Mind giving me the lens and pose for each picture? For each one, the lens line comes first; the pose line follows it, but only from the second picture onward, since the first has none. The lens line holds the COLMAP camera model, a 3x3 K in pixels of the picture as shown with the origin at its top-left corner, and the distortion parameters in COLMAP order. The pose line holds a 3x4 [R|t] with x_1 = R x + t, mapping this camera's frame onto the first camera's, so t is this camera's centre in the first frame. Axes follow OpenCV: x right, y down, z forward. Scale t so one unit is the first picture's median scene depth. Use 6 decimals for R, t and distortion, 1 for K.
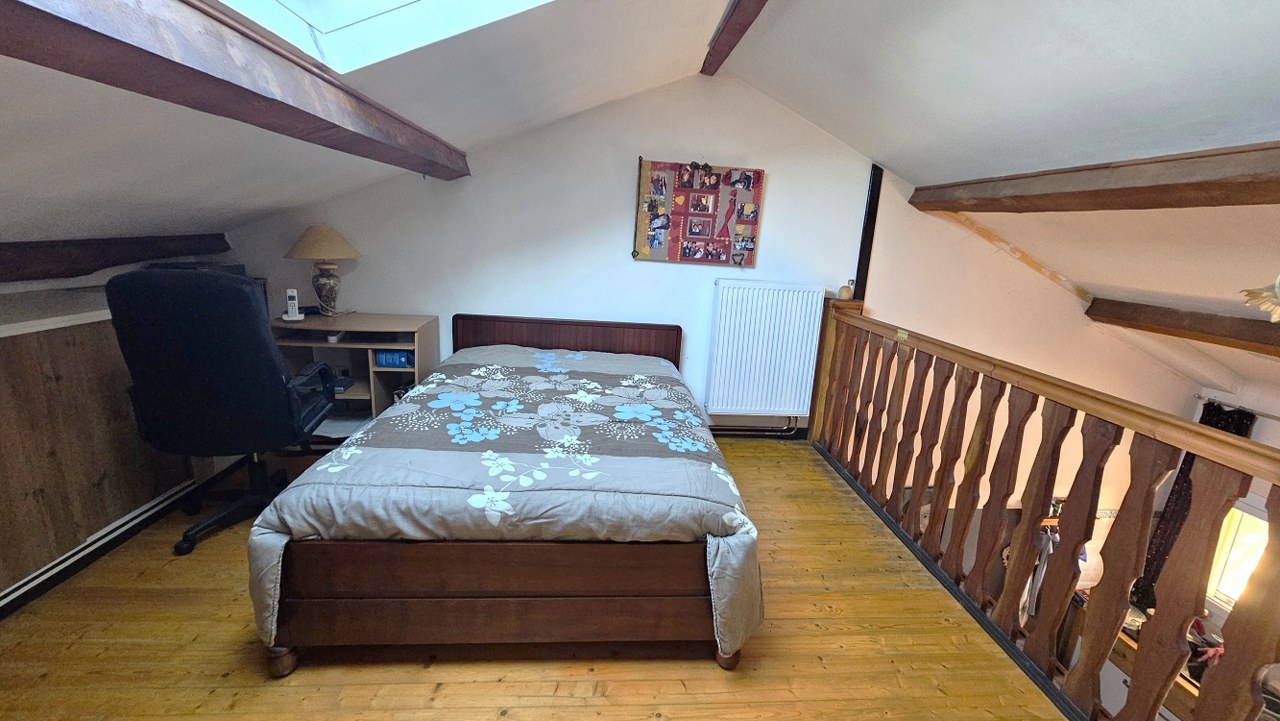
lens RADIAL K [[522.2, 0, 644.3], [0, 522.2, 357.9], [0, 0, 1]] dist [0.000109, -0.000038]
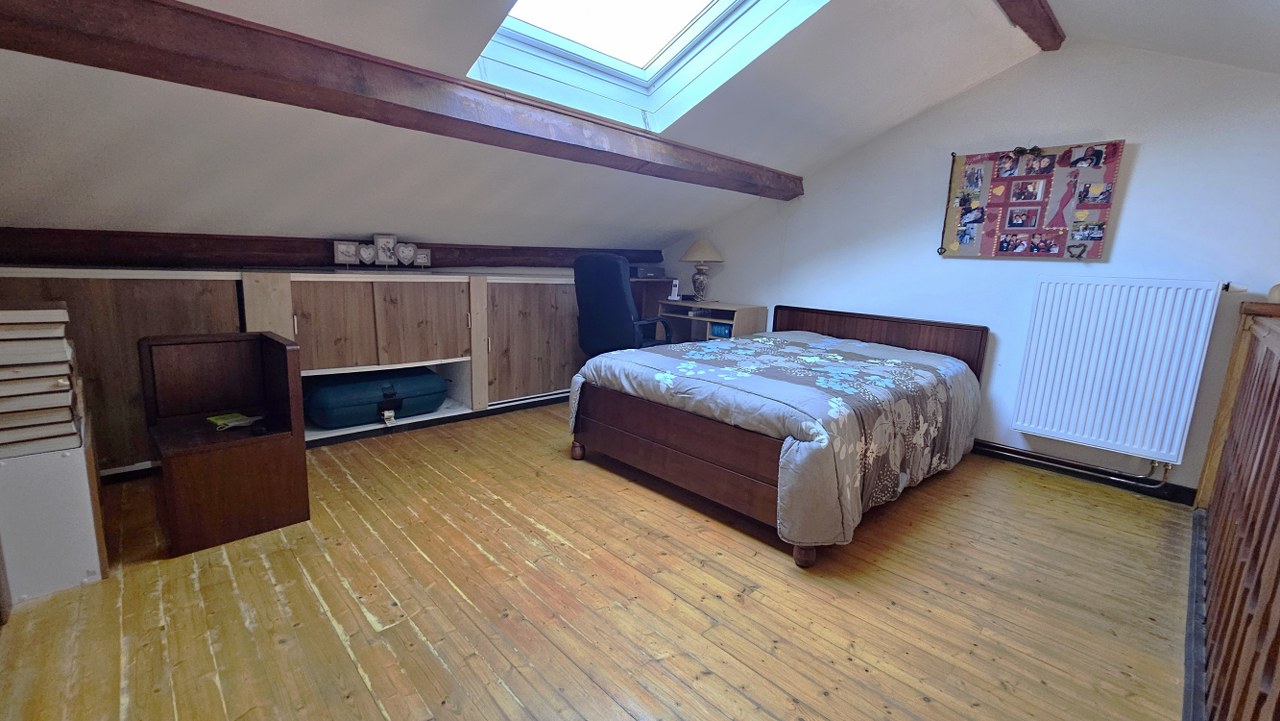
lens RADIAL K [[522.2, 0, 644.3], [0, 522.2, 357.9], [0, 0, 1]] dist [0.000109, -0.000038]
pose [[0.643037, 0.103844, -0.758762, 0.401223], [-0.177396, 0.984015, -0.015668, 0.118641], [0.745006, 0.144677, 0.651179, -0.034804]]
